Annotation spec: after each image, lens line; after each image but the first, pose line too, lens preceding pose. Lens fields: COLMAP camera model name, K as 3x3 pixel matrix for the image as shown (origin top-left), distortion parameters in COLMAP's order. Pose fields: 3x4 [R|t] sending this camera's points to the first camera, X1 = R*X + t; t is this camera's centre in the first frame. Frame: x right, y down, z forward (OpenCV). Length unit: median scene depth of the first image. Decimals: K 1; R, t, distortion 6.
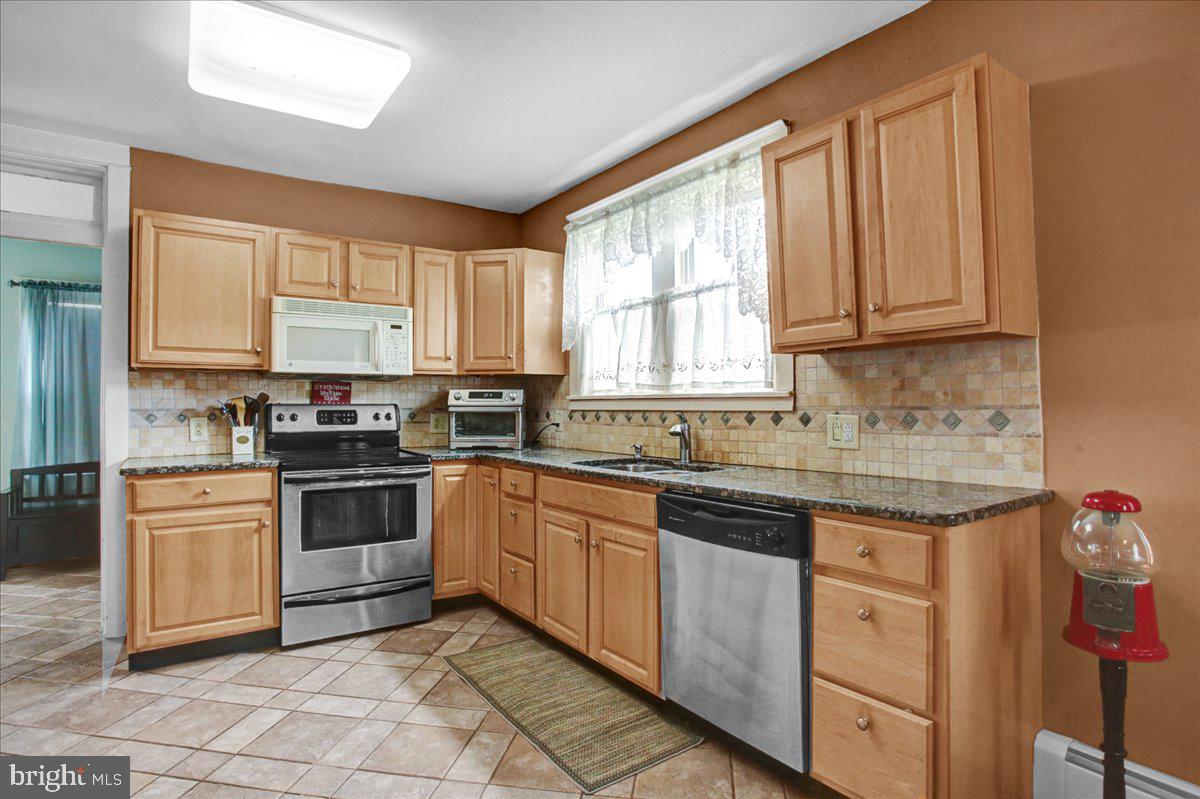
lens RADIAL K [[632.5, 0, 592.9], [0, 632.5, 391.8], [0, 0, 1]] dist [-0.075631, 0.034367]
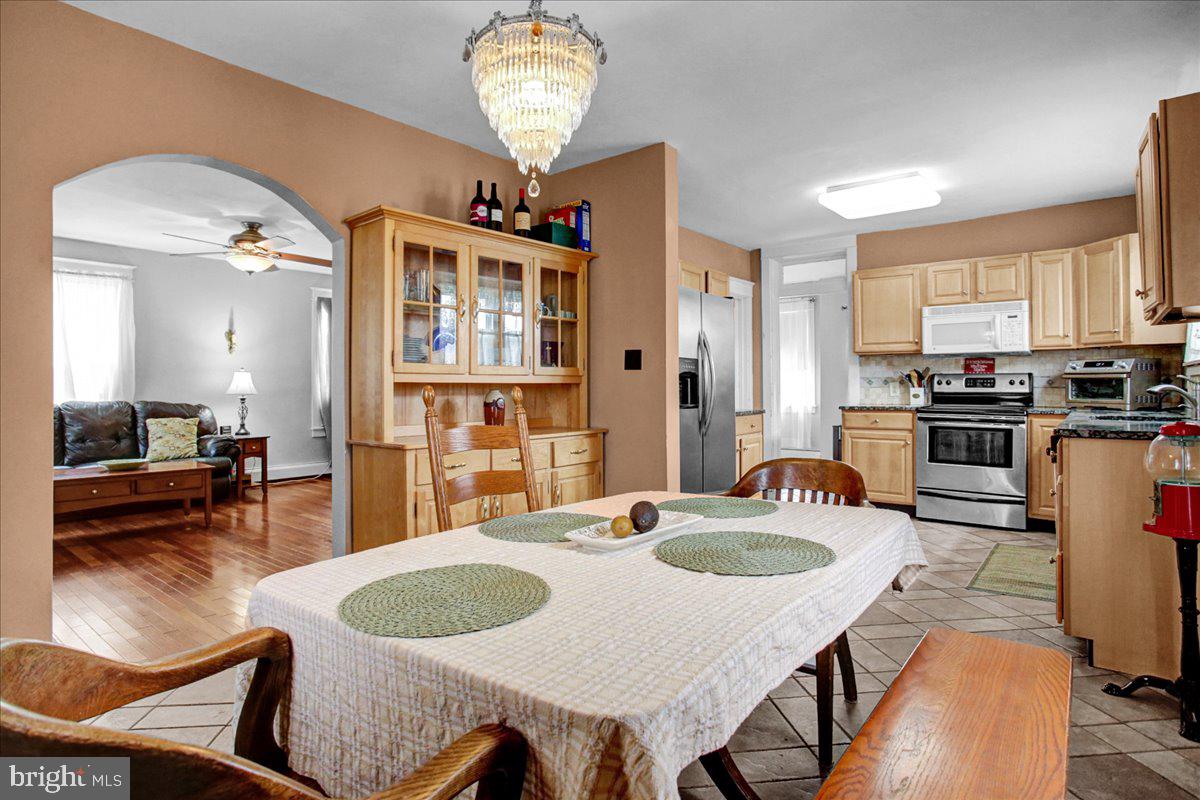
lens RADIAL K [[632.5, 0, 592.9], [0, 632.5, 392.3], [0, 0, 1]] dist [-0.075631, 0.034367]
pose [[0.291441, 0.013035, -0.956500, 0.735363], [0.022260, 0.999544, 0.020404, 0.015079], [0.956330, -0.027239, 0.291018, -0.285081]]
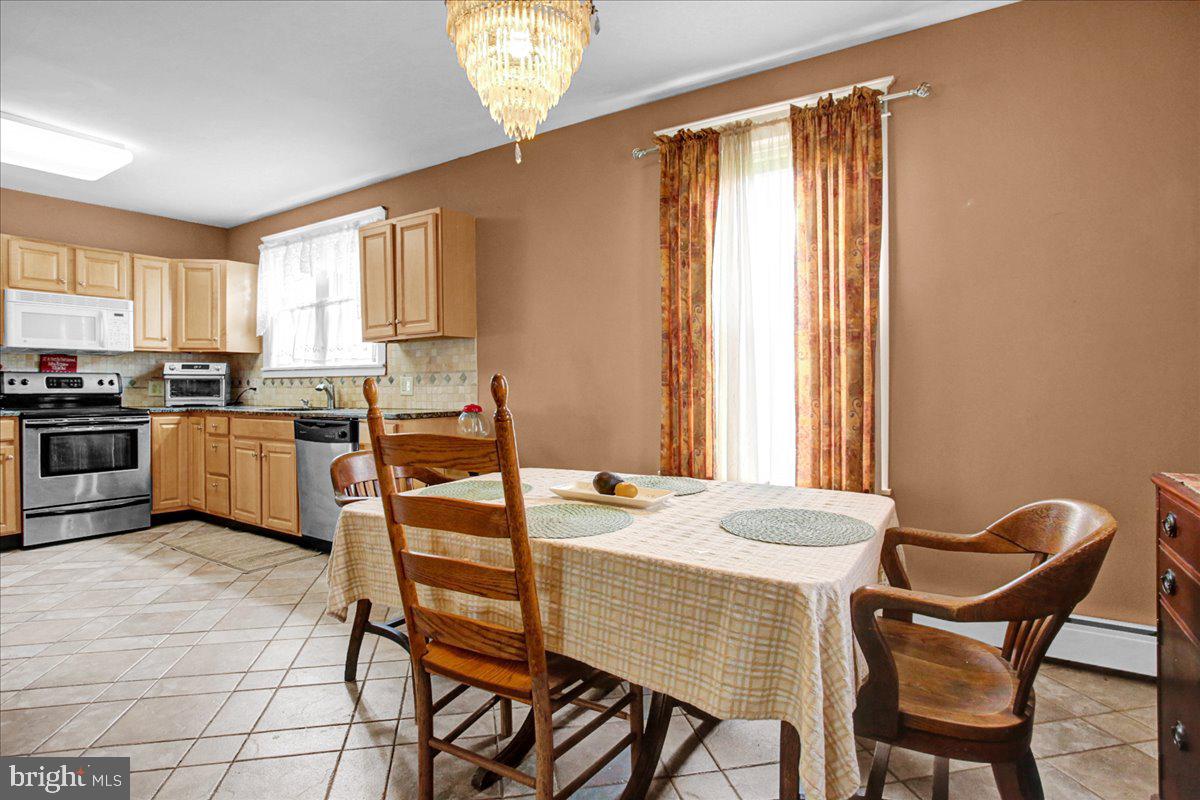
lens RADIAL K [[632.5, 0, 592.9], [0, 632.5, 392.3], [0, 0, 1]] dist [-0.075631, 0.034367]
pose [[0.930711, -0.002585, 0.365747, 0.157166], [-0.008281, 0.999570, 0.028138, 0.017537], [-0.365662, -0.029217, 0.930289, -0.611931]]
